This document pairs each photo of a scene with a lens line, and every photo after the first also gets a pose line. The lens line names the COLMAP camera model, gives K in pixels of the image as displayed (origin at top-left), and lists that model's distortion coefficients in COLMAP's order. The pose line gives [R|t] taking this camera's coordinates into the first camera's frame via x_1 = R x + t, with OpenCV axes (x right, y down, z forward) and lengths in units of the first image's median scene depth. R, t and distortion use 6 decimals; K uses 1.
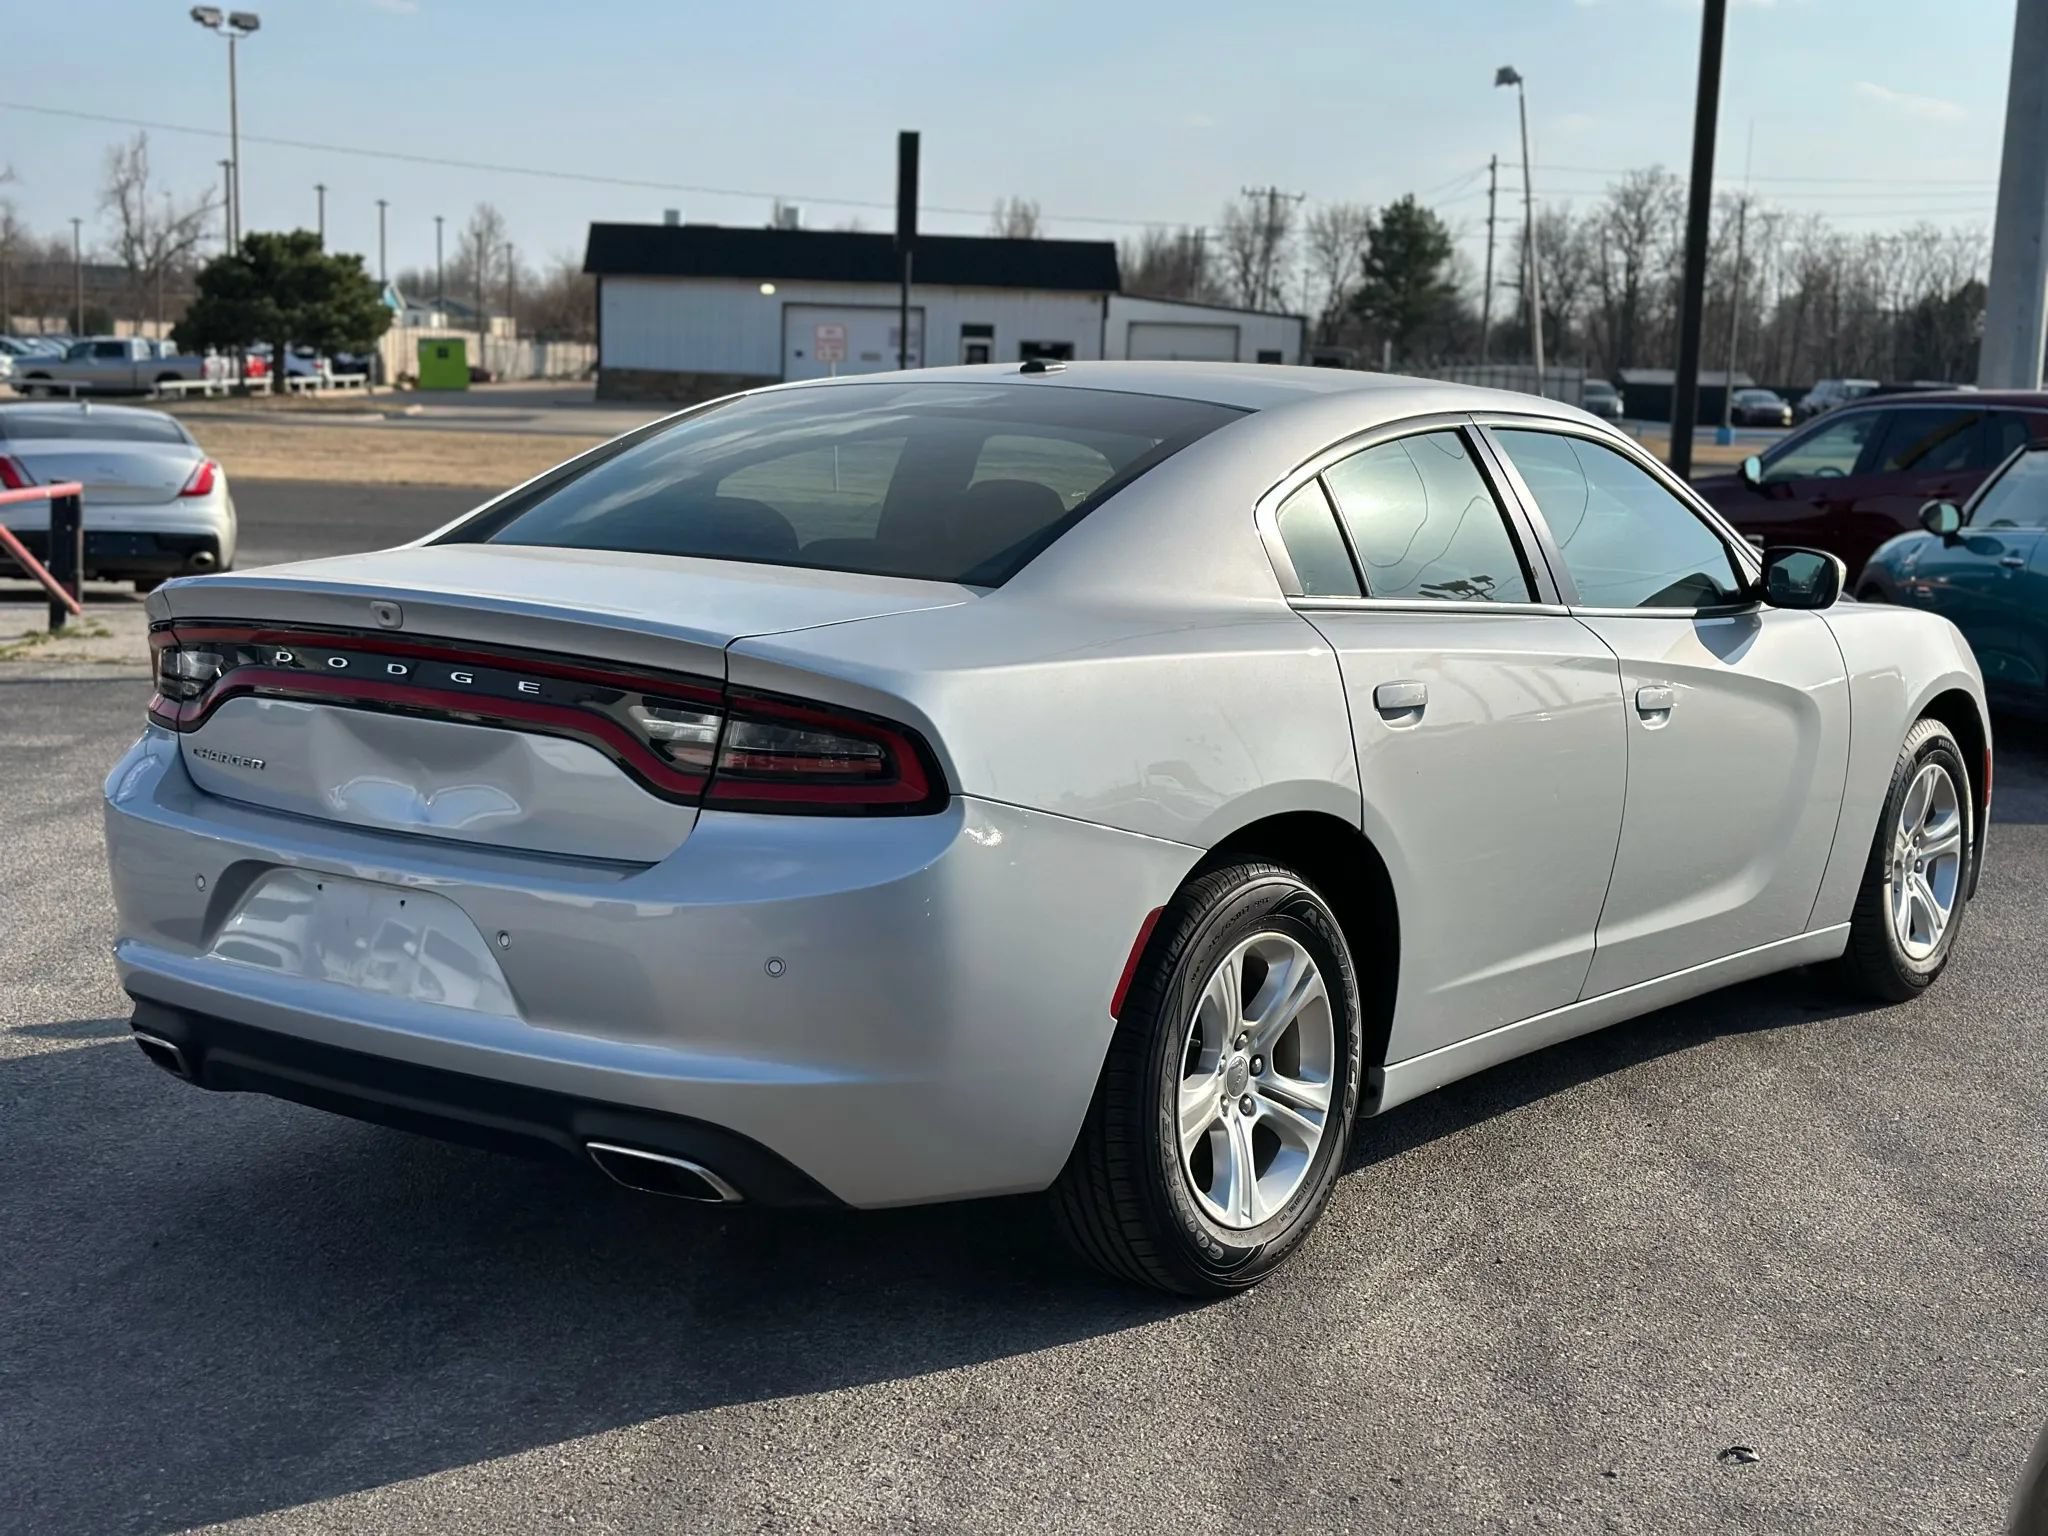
lens RADIAL K [[2882.9, 0, 1114.5], [0, 2882.9, 813.4], [0, 0, 1]] dist [0.044712, 0.019537]
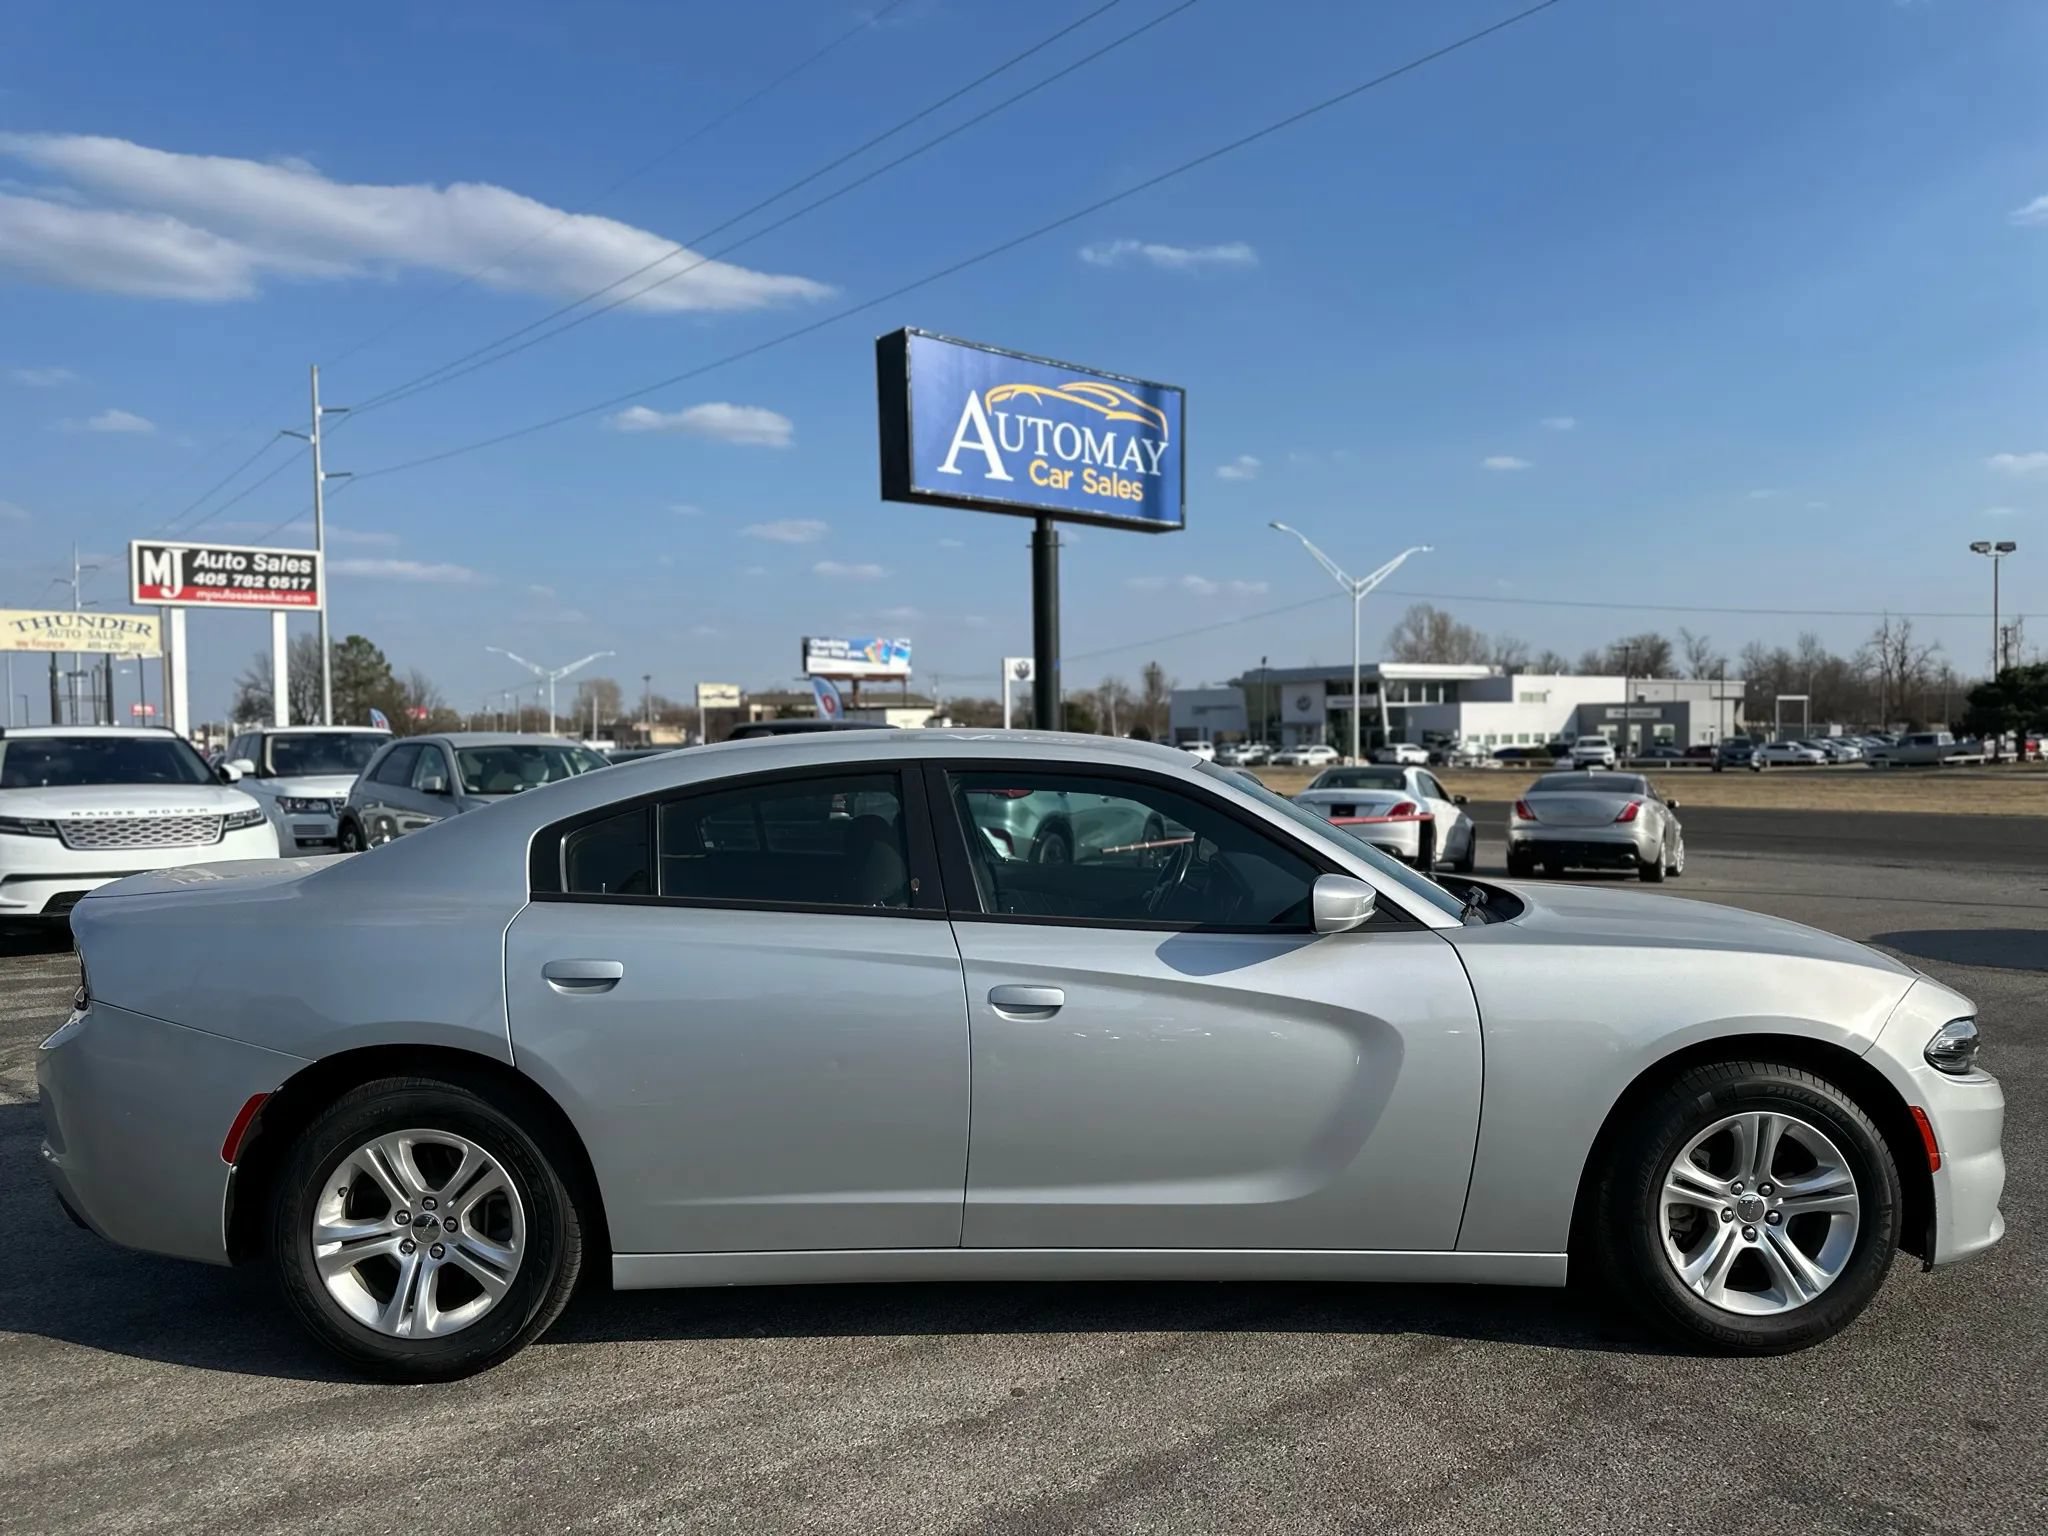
lens RADIAL K [[1480.1, 0, 1028.5], [0, 1480.1, 763.4], [0, 0, 1]] dist [0.012161, -0.012175]
pose [[0.601945, -0.024969, -0.798147, 0.668096], [-0.092988, 0.990519, -0.101116, -0.072748], [0.793105, 0.135085, 0.593917, 0.634021]]
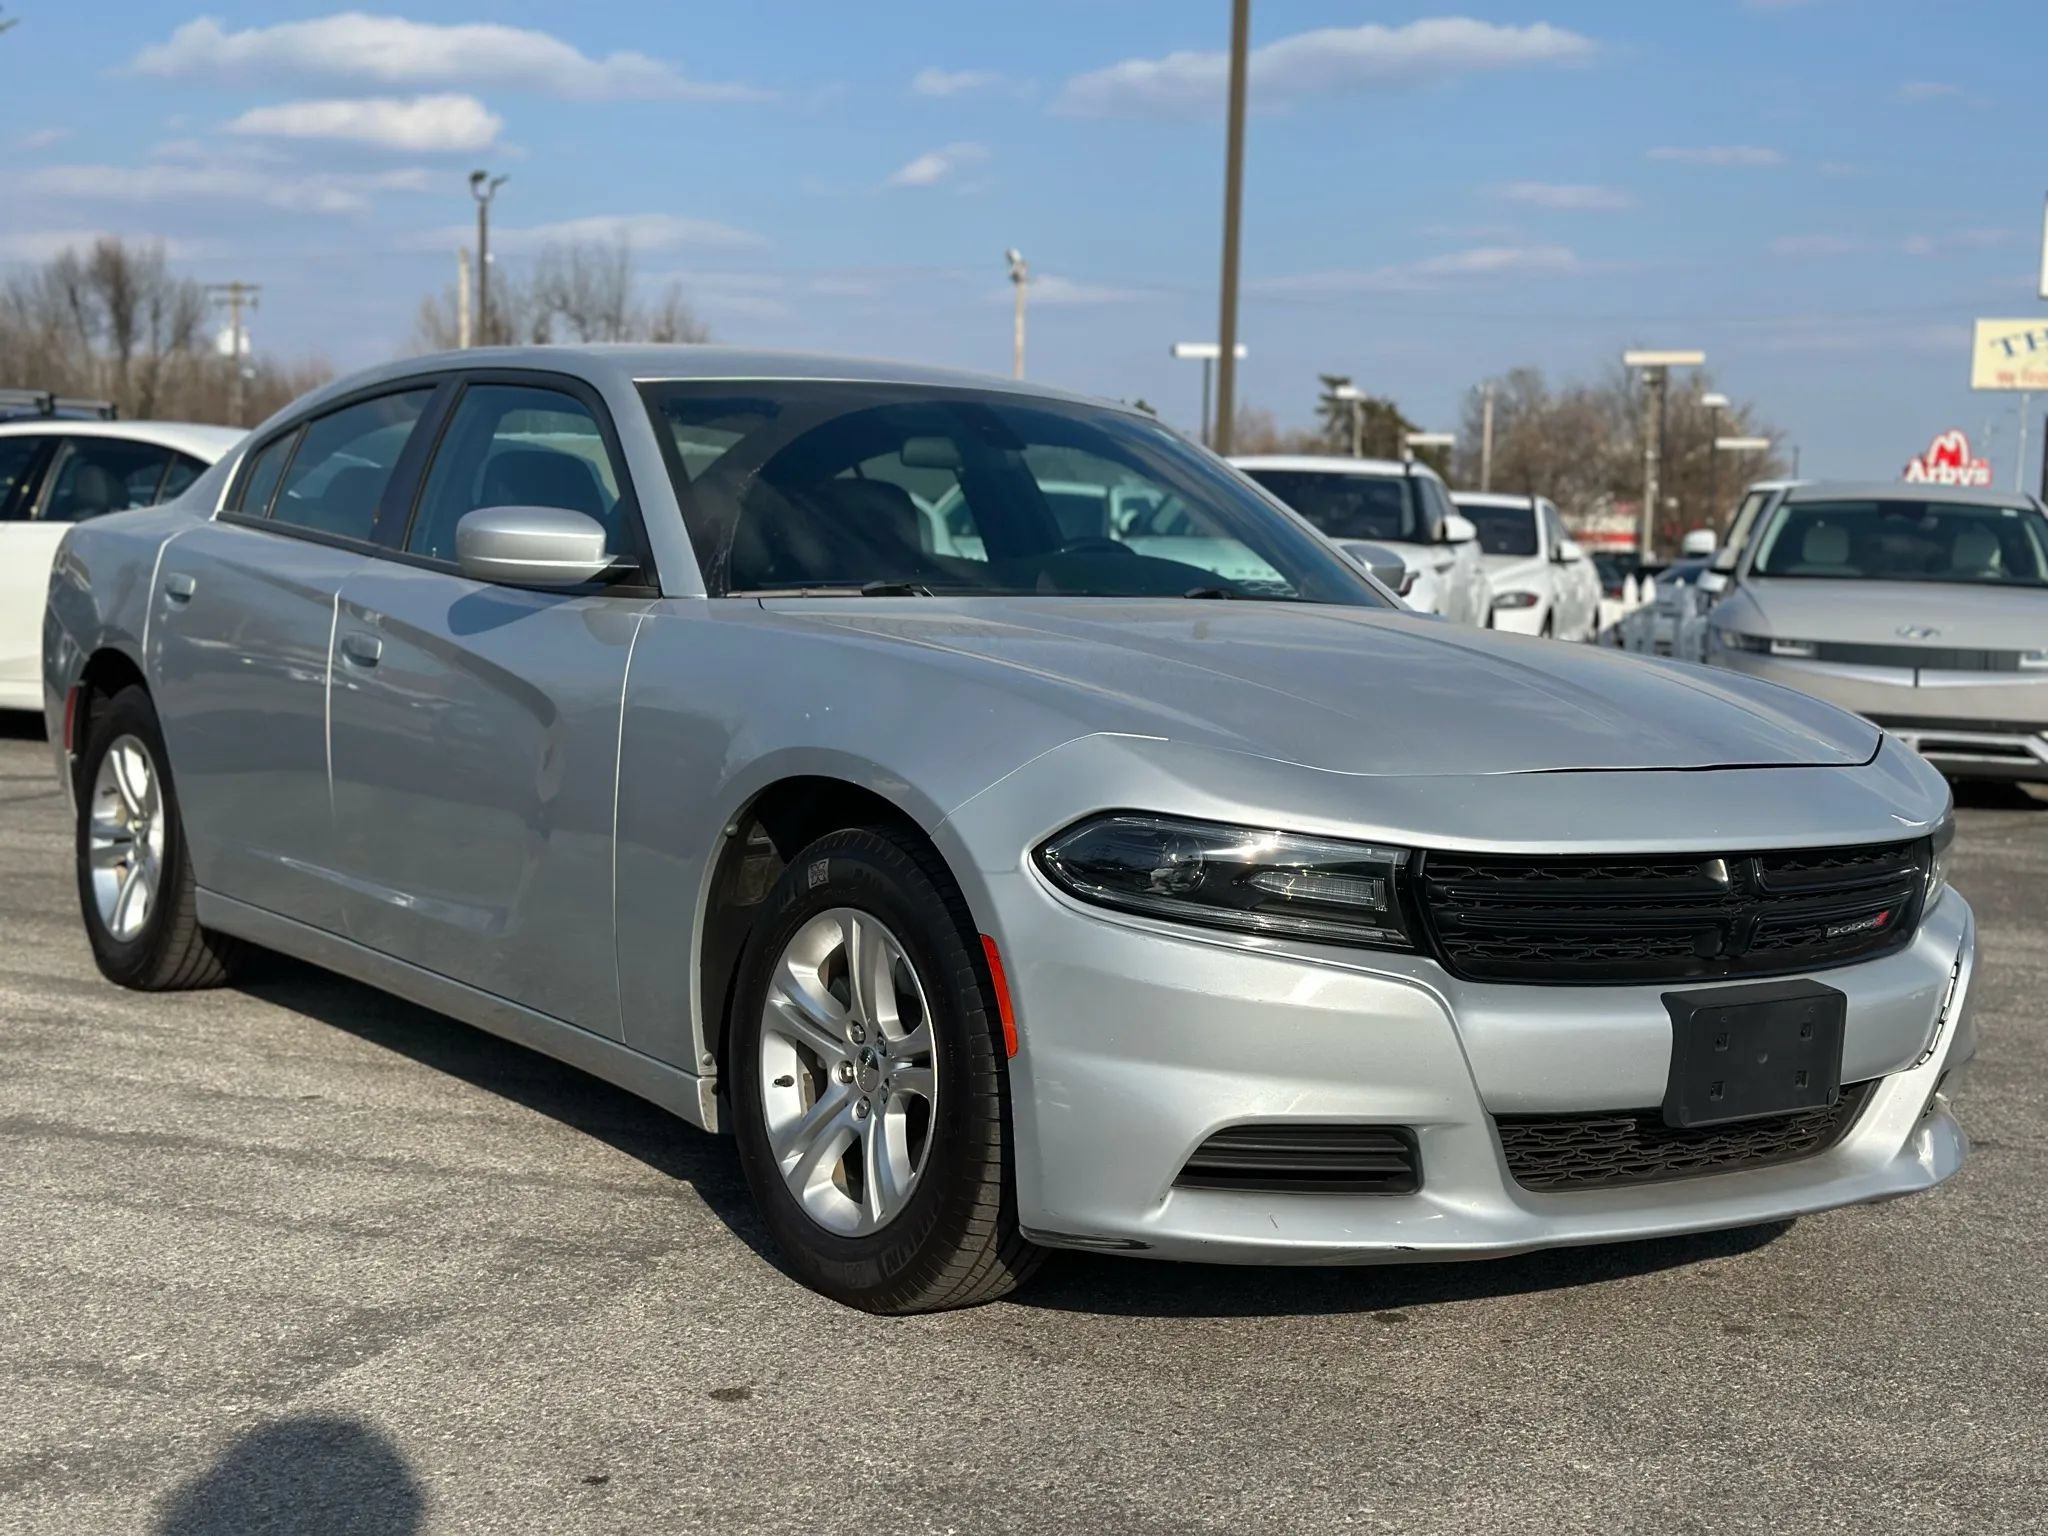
lens RADIAL K [[2946.7, 0, 1024.0], [0, 2946.7, 768.0], [0, 0, 1]] dist [0.104330, -0.017880]
pose [[-0.335509, 0.027903, -0.941624, 1.052032], [-0.190759, 0.976841, 0.096916, -0.137095], [0.922521, 0.212139, -0.322416, 1.536558]]
